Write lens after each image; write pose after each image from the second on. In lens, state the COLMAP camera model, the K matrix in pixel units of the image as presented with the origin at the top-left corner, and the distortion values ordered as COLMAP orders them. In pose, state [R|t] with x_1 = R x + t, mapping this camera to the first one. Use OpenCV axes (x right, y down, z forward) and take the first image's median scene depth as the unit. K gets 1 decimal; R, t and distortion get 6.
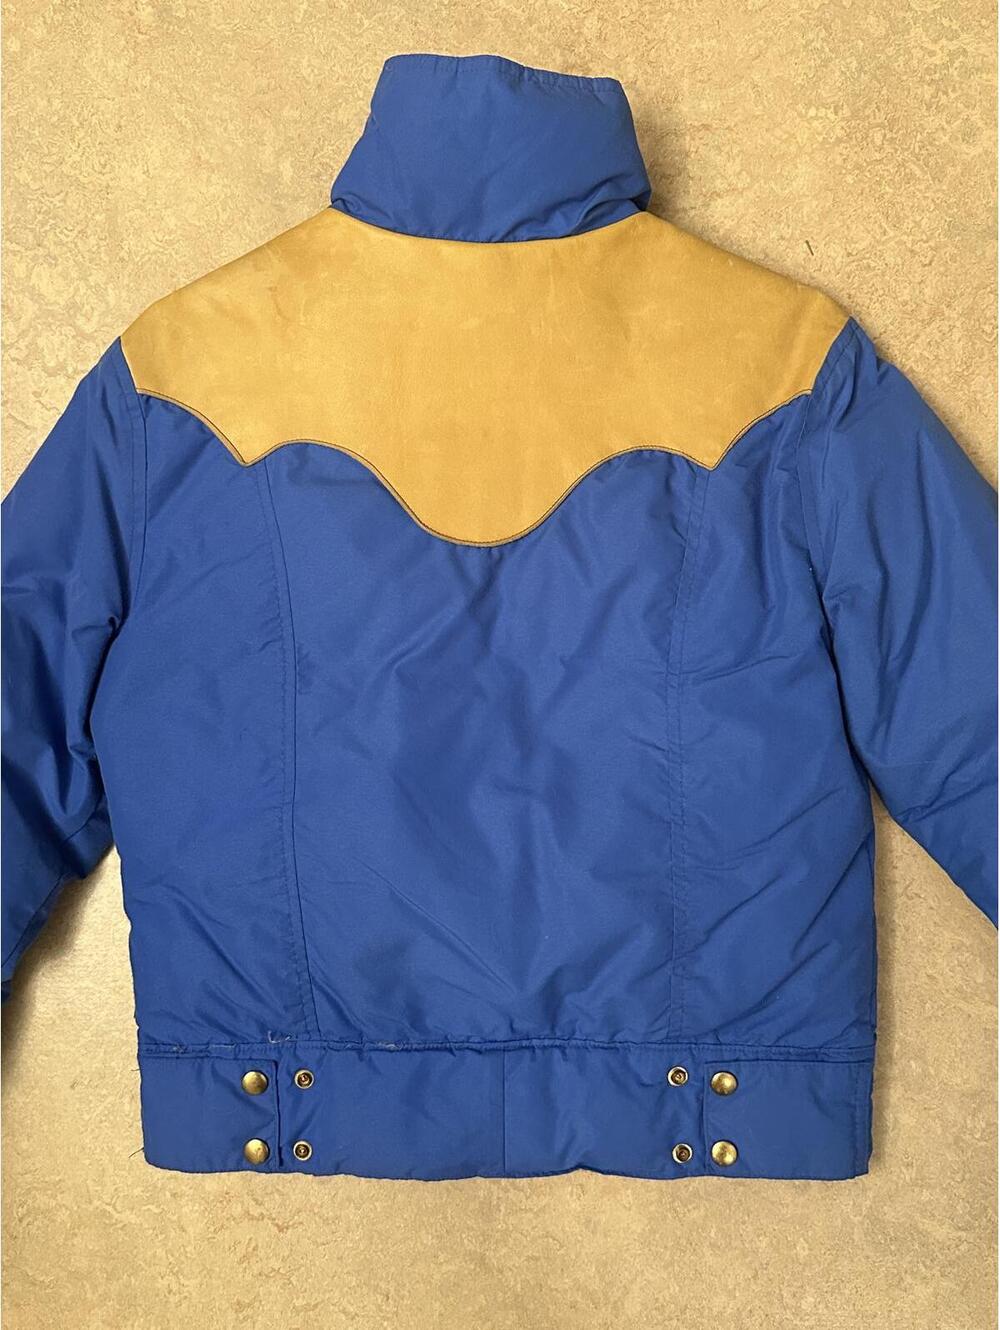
lens RADIAL K [[1343.3, 0, 498.2], [0, 1343.3, 677.6], [0, 0, 1]] dist [-0.031869, 0.000000]
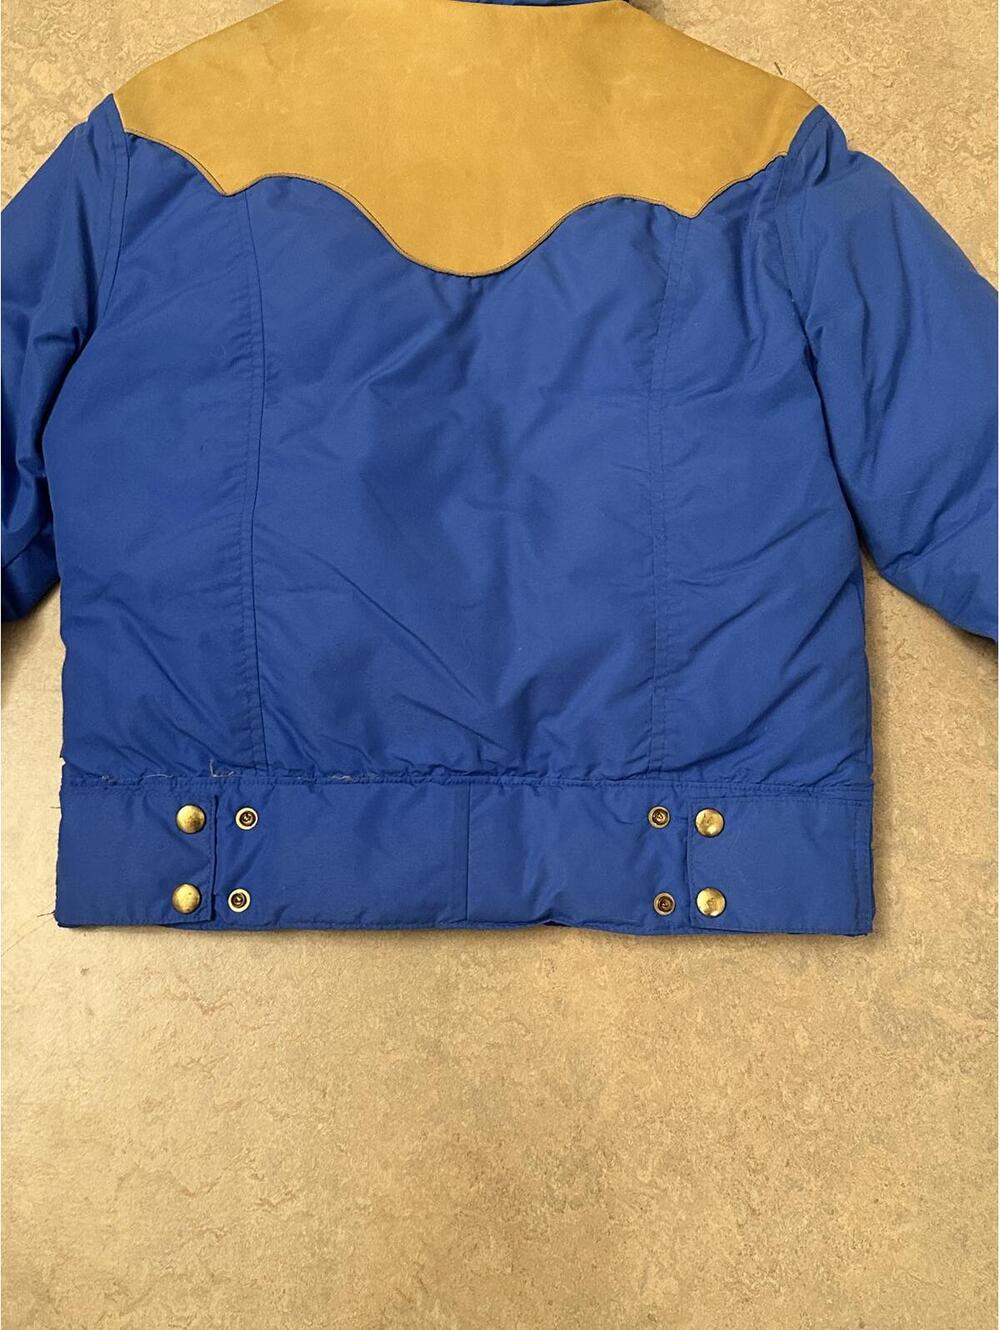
lens RADIAL K [[1267.7, 0, 492.0], [0, 1267.7, 672.5], [0, 0, 1]] dist [-0.008882, 0.000000]
pose [[0.998794, 0.033244, 0.036131, -0.013733], [-0.024494, 0.975162, -0.220132, 0.382166], [-0.042552, 0.218982, 0.974801, 0.143611]]
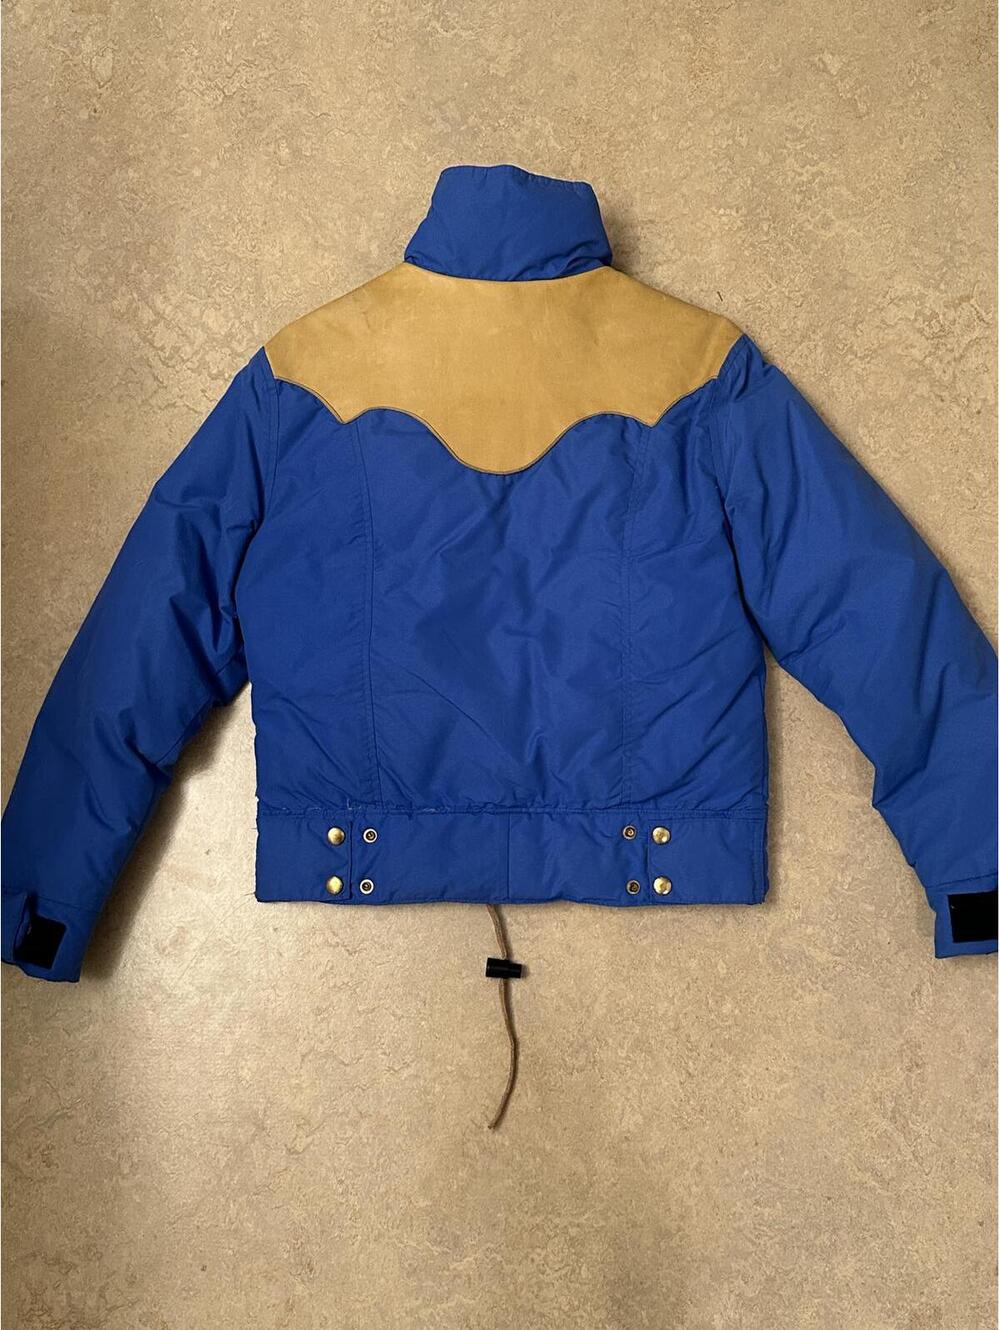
lens RADIAL K [[1267.7, 0, 504.7], [0, 1267.7, 665.7], [0, 0, 1]] dist [-0.008882, 0.000000]
pose [[0.999651, 0.008902, -0.024860, 0.030647], [-0.012540, 0.988562, -0.150290, 0.317535], [0.023238, 0.150549, 0.988329, -0.363986]]
